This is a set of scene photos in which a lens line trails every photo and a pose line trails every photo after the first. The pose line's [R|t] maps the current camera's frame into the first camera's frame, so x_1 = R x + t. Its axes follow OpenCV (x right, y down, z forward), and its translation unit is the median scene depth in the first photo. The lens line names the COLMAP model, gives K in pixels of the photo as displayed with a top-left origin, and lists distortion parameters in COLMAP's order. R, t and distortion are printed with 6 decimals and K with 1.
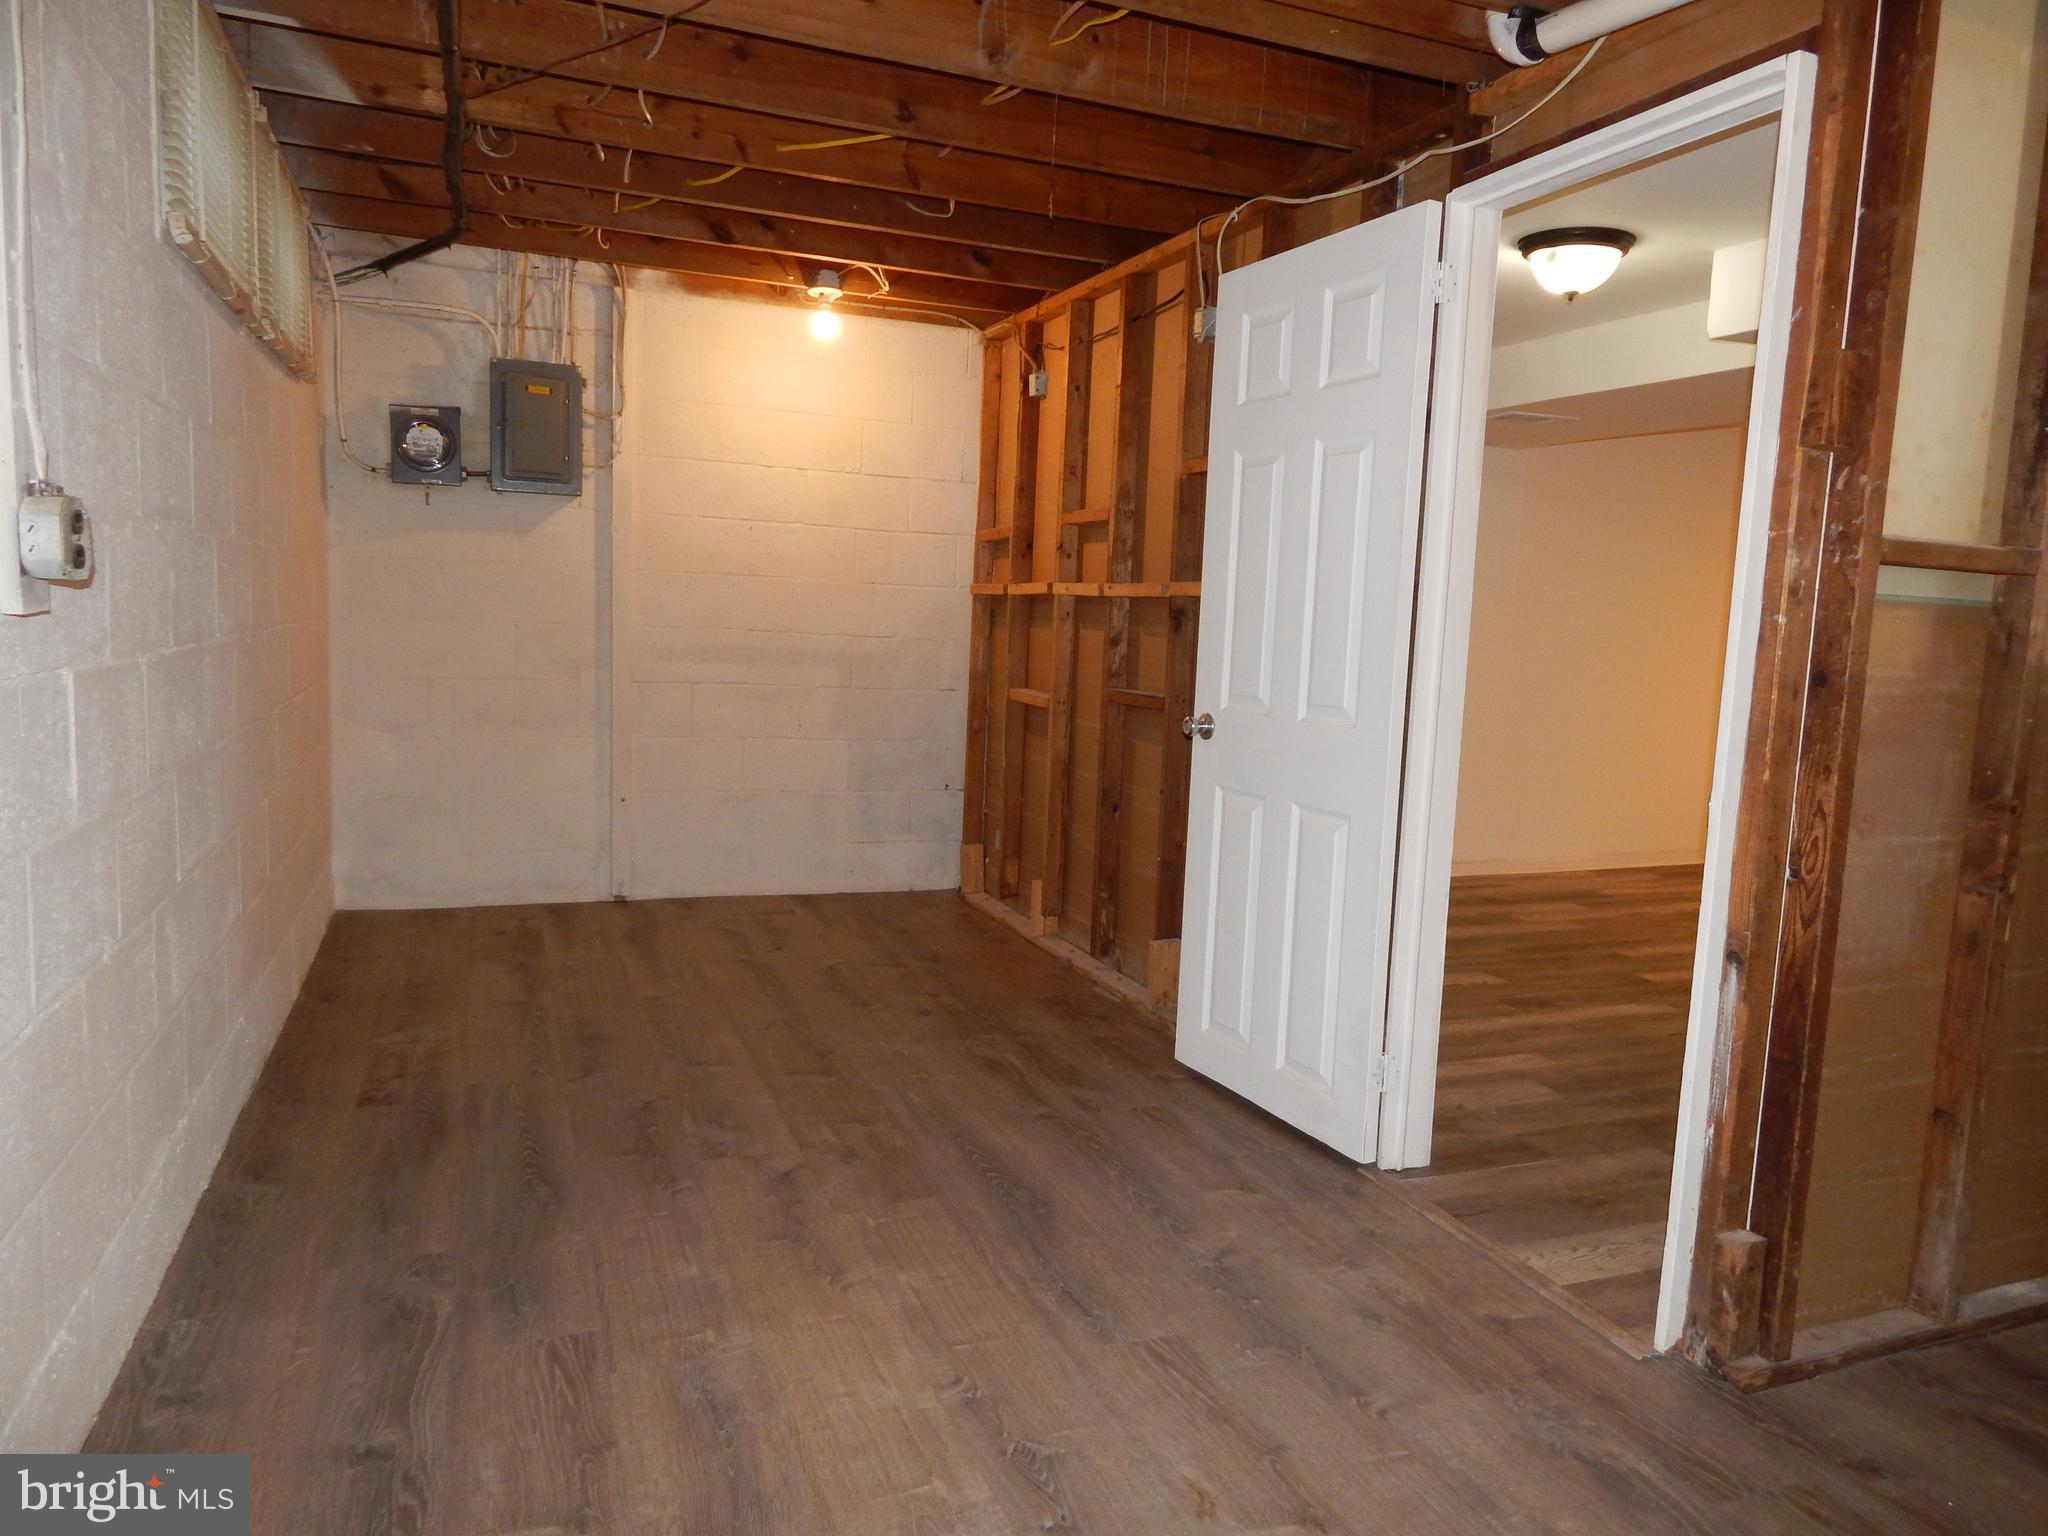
lens RADIAL K [[1361.0, 0, 1027.4], [0, 1361.0, 769.8], [0, 0, 1]] dist [0.019219, -0.018219]
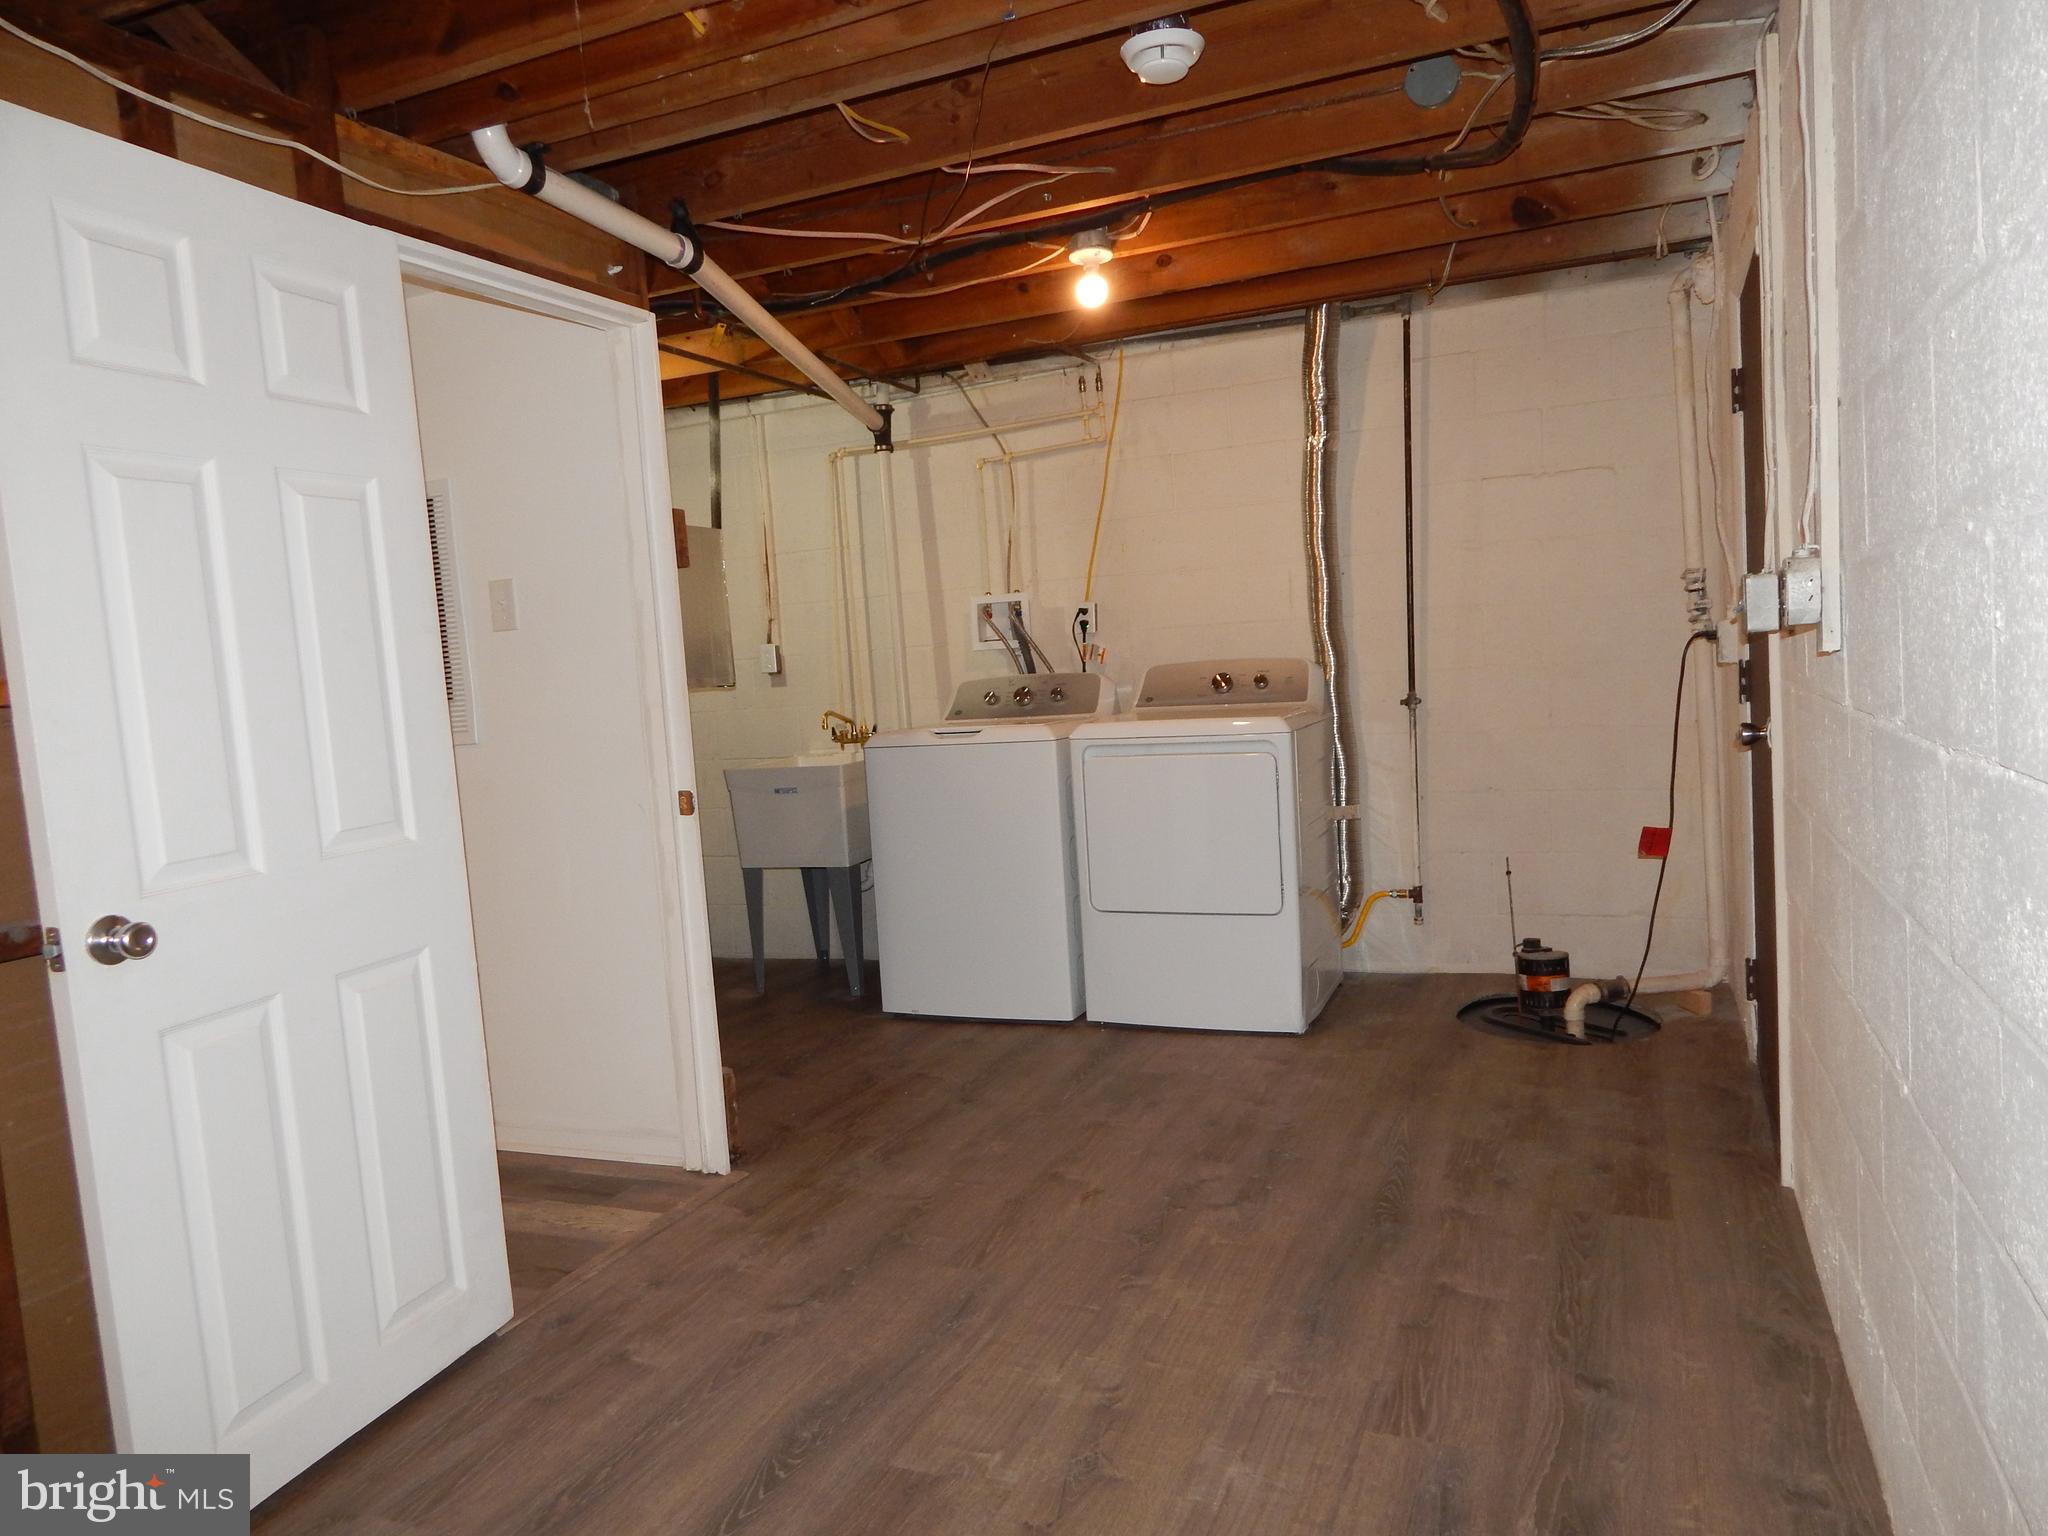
lens RADIAL K [[1361.0, 0, 1024.5], [0, 1361.0, 762.5], [0, 0, 1]] dist [0.019219, -0.018219]
pose [[-0.709714, -0.046917, 0.702926, -0.784113], [0.125111, 0.973526, 0.191297, -0.248585], [-0.693291, 0.223710, -0.685055, 1.702234]]
